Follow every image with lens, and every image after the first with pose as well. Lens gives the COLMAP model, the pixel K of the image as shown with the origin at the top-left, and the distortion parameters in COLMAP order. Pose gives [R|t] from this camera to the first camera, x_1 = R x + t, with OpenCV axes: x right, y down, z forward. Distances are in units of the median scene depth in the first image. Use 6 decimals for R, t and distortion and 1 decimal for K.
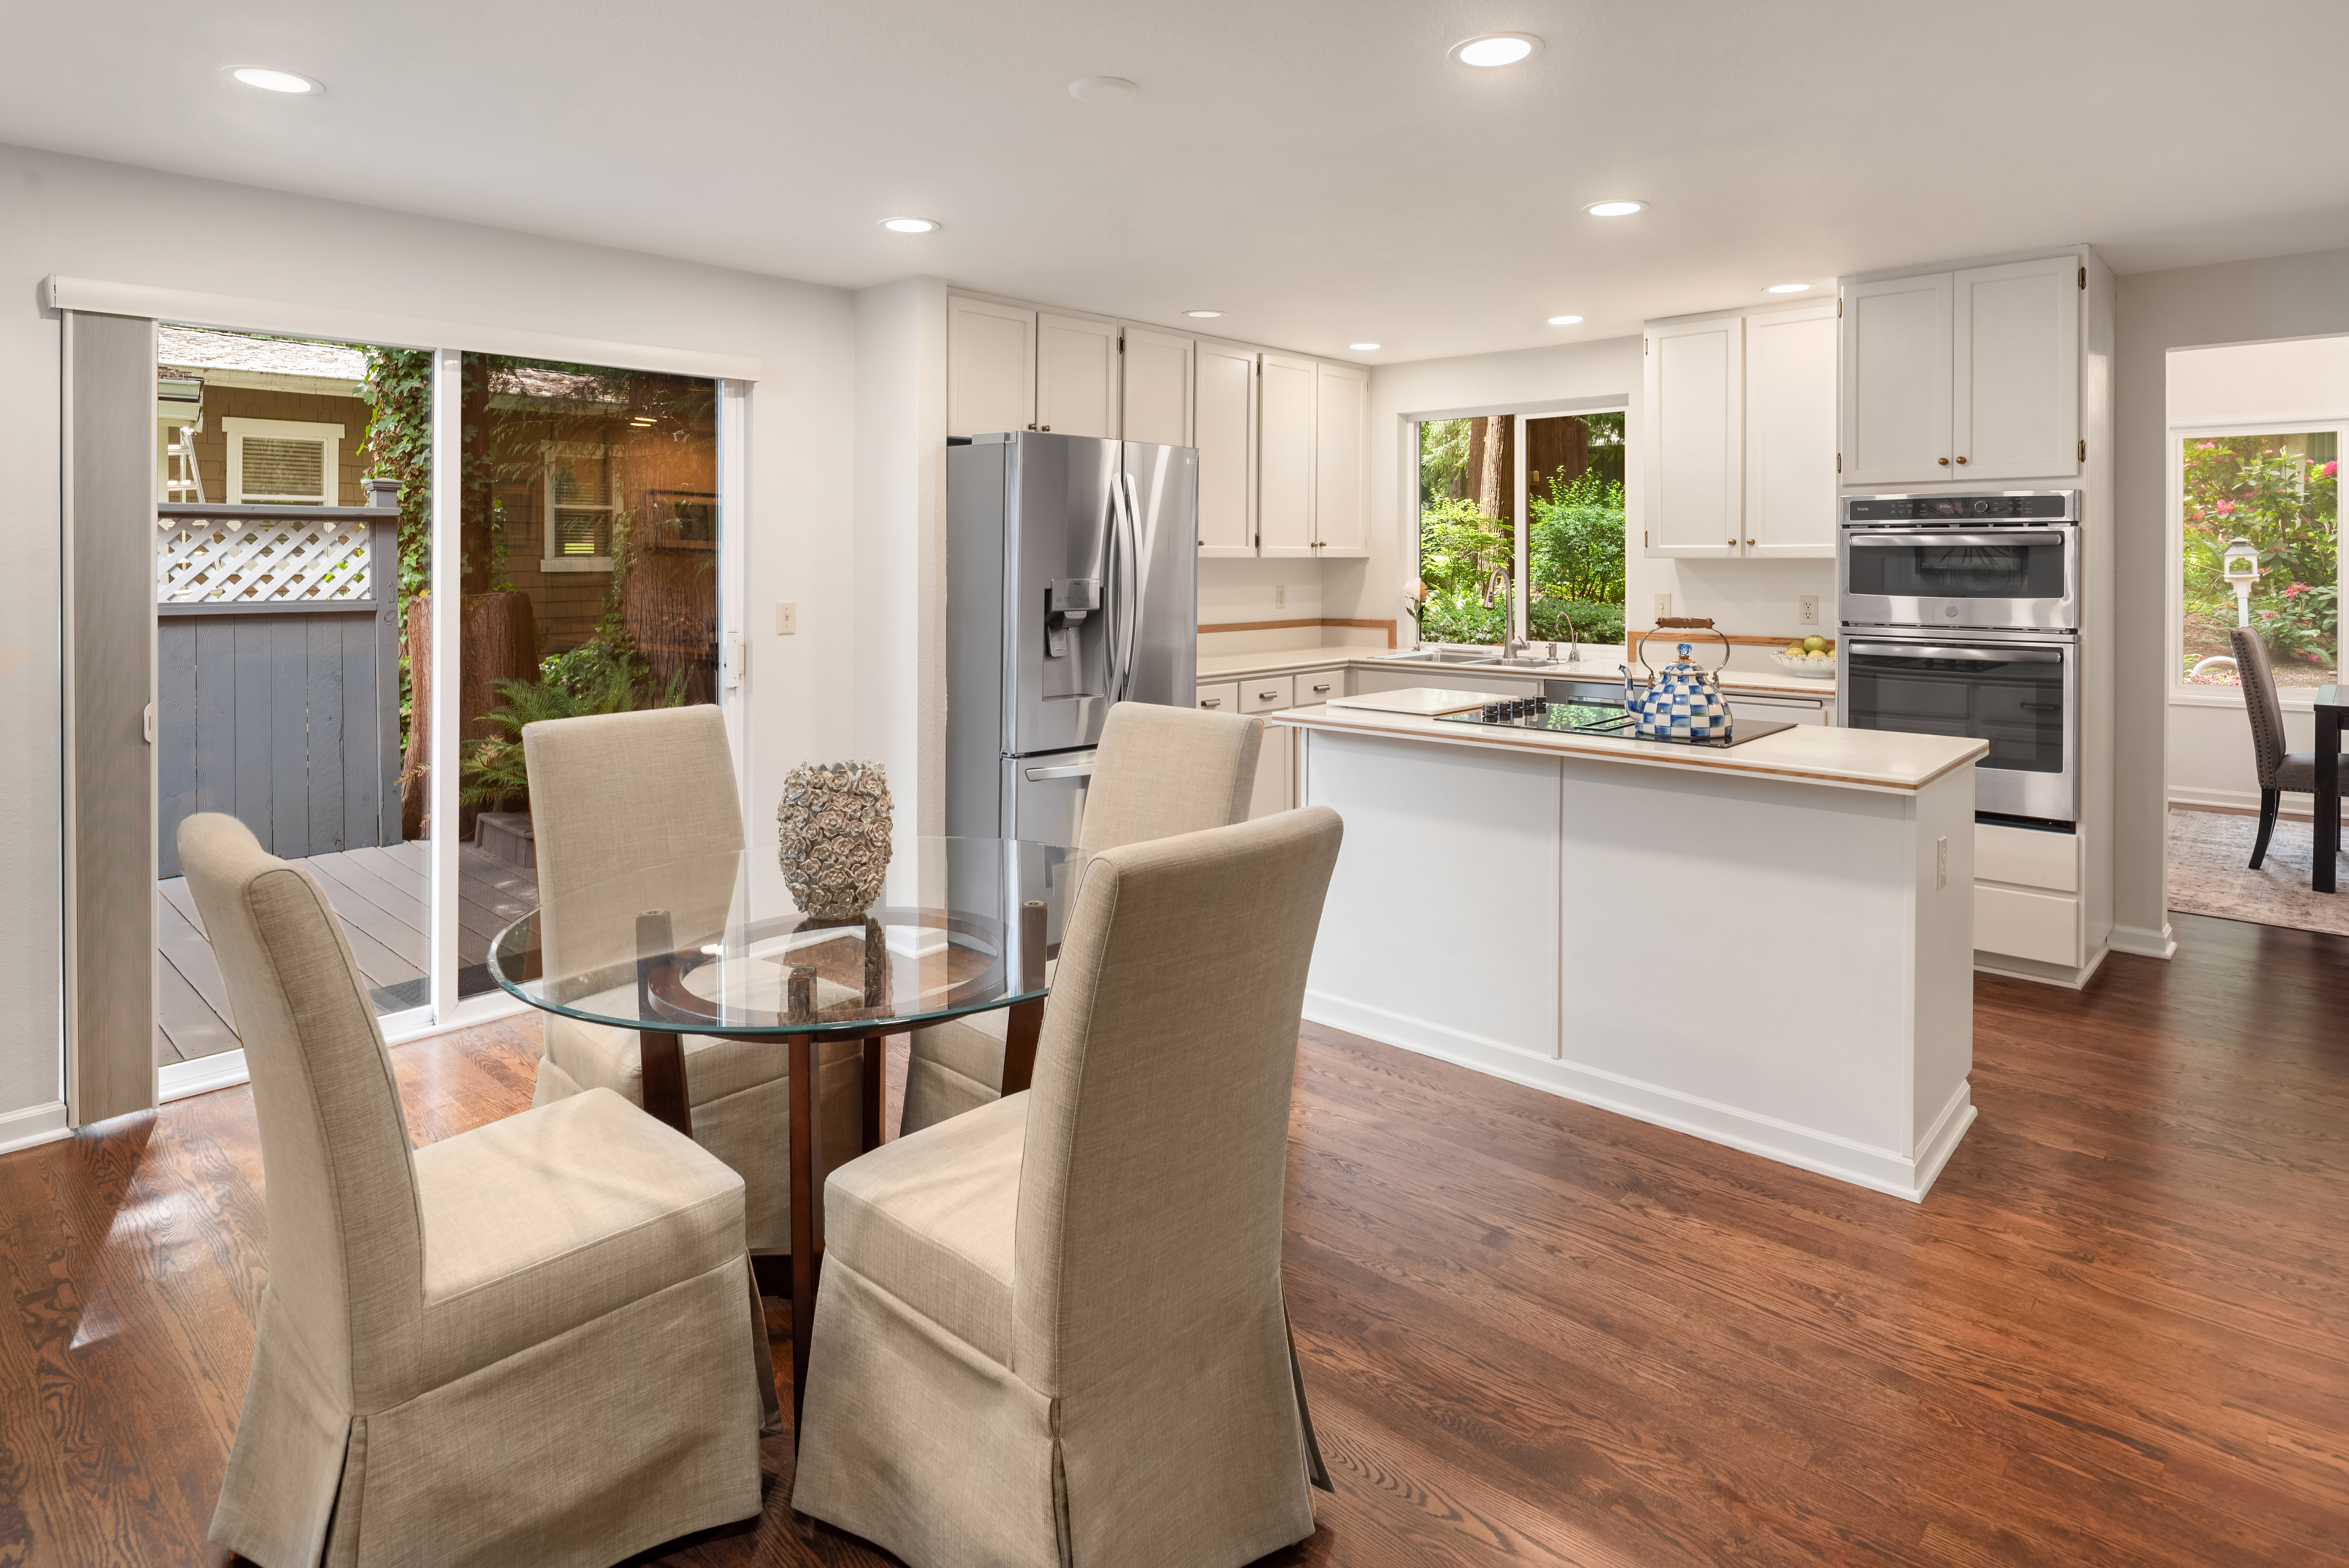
lens RADIAL K [[1268.3, 0, 1171.3], [0, 1268.3, 694.6], [0, 0, 1]] dist [-0.003582, -0.000128]
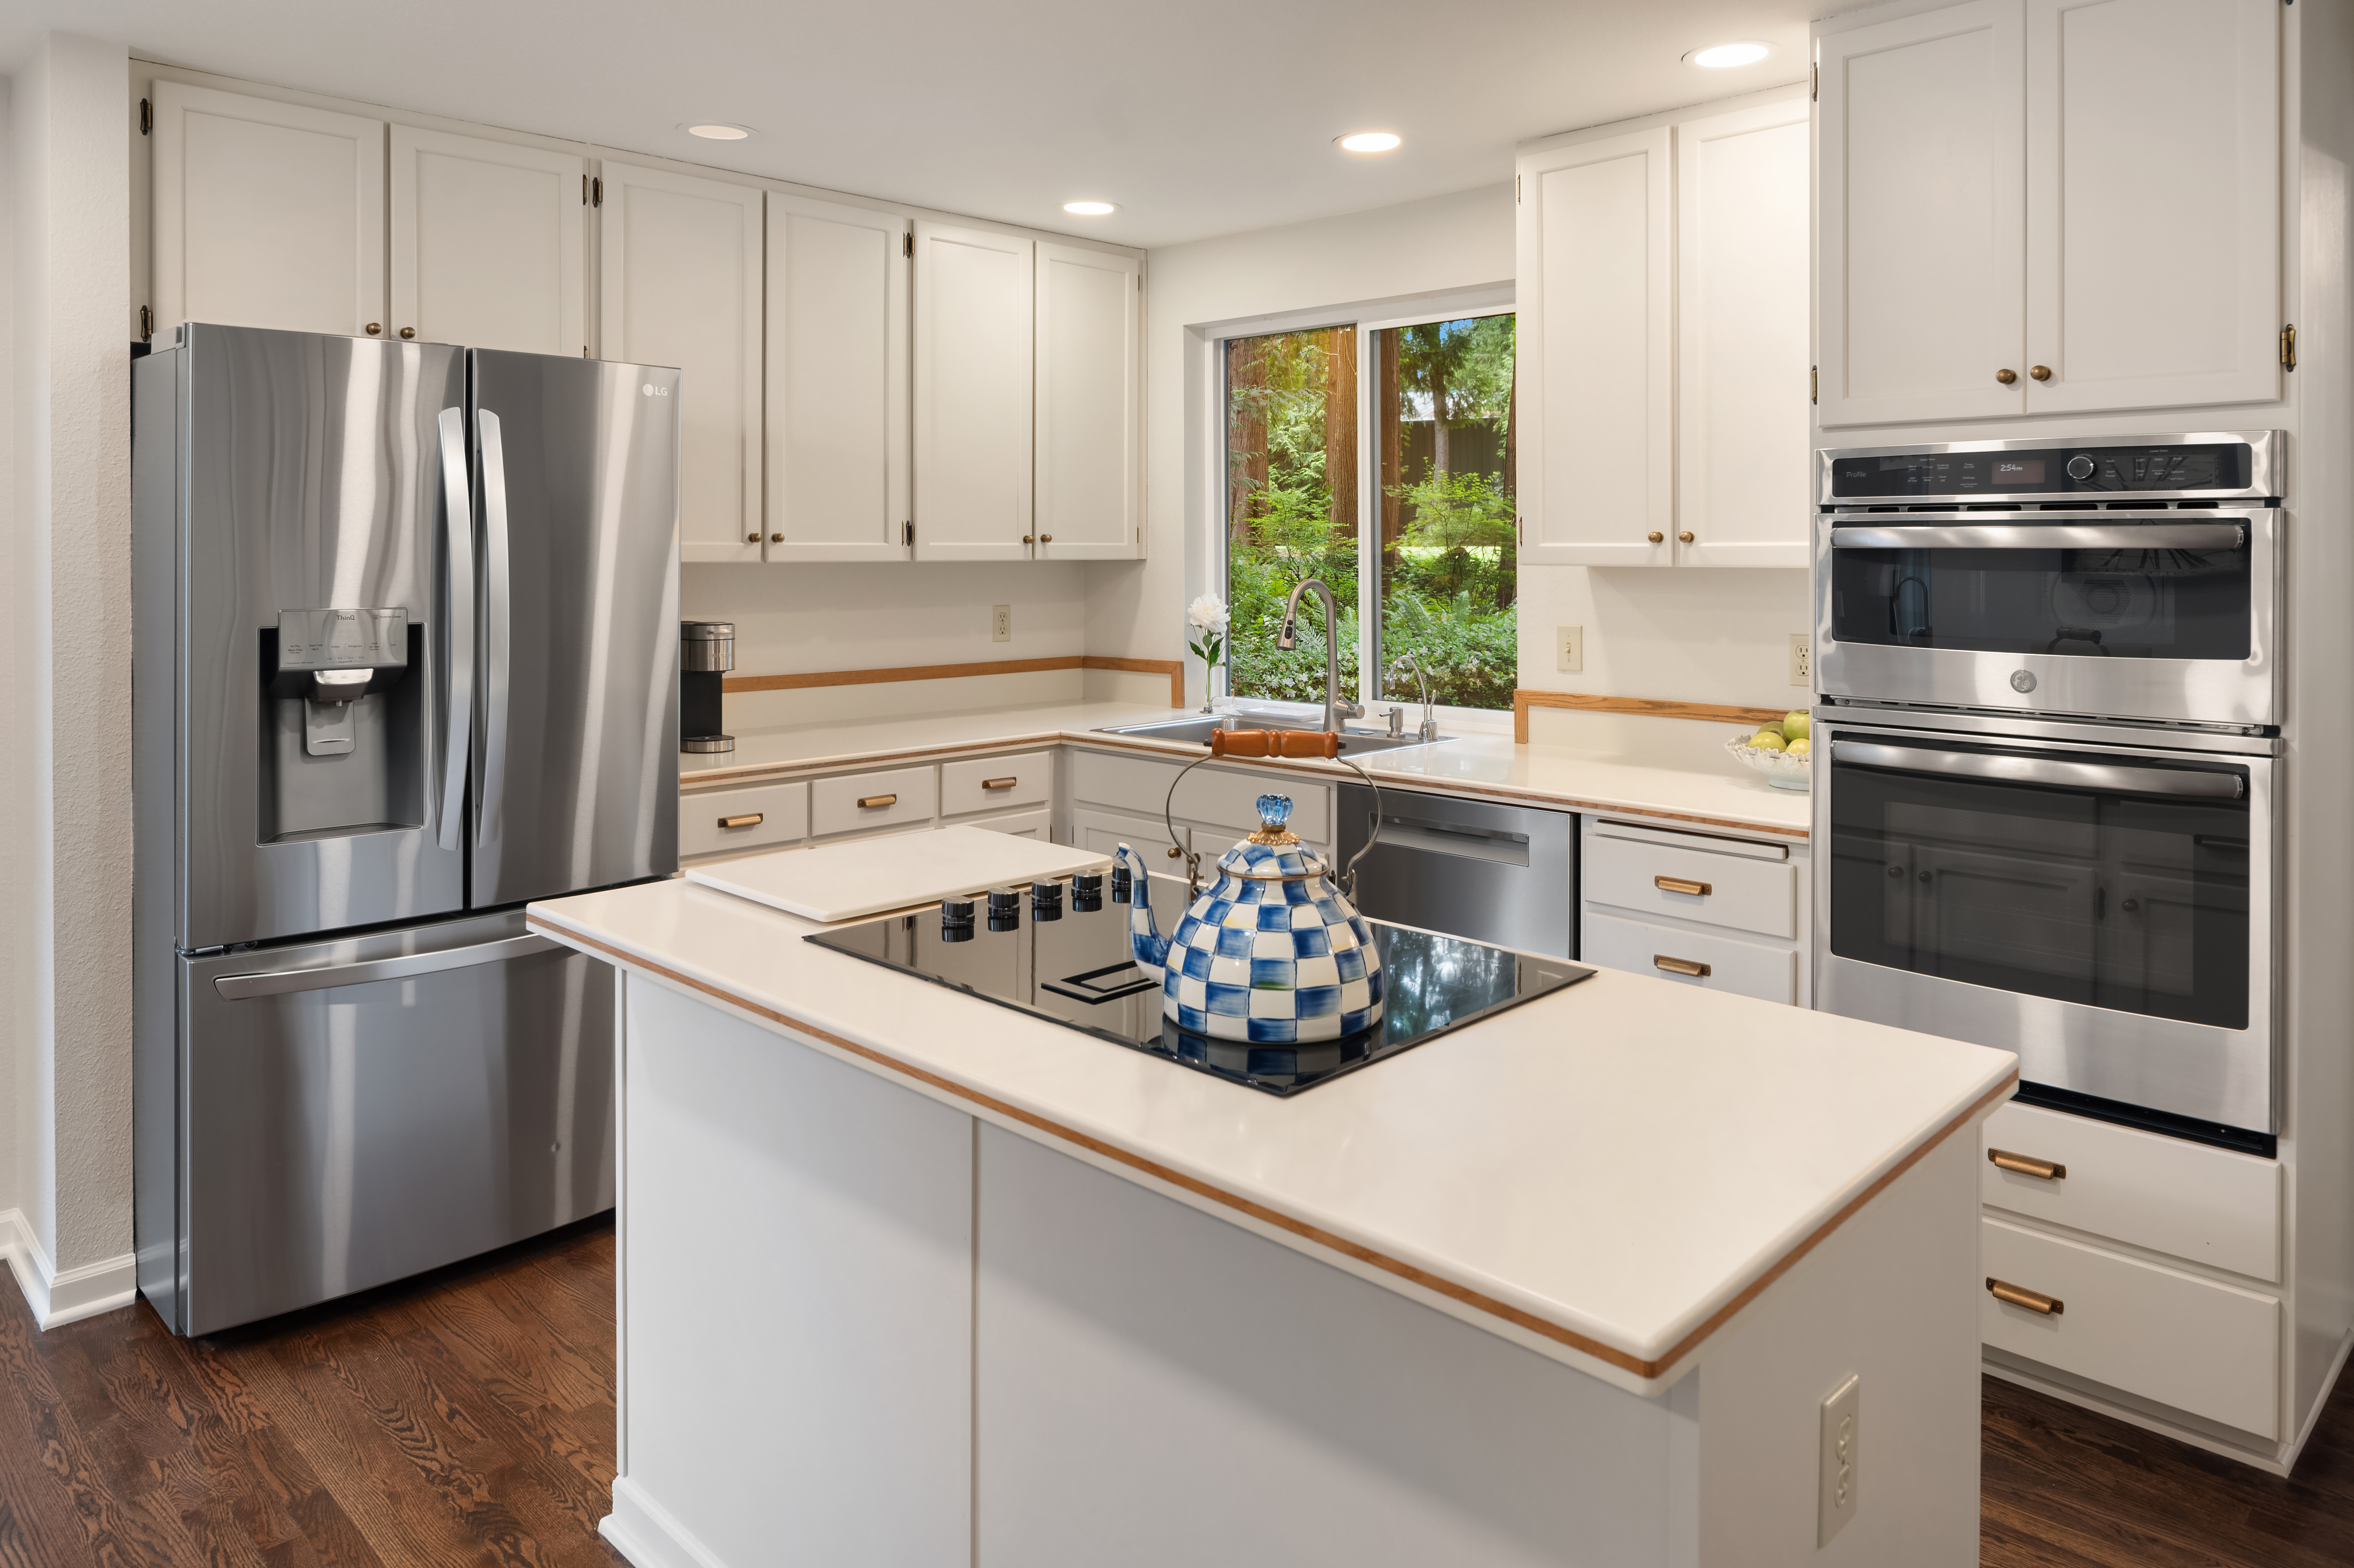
lens RADIAL K [[1561.5, 0, 1158.8], [0, 1561.5, 706.4], [0, 0, 1]] dist [-0.005905, -0.002406]
pose [[0.999579, 0.003108, -0.028831, 0.277904], [-0.003290, 0.999975, -0.006256, -0.047661], [0.028811, 0.006348, 0.999565, 0.360264]]
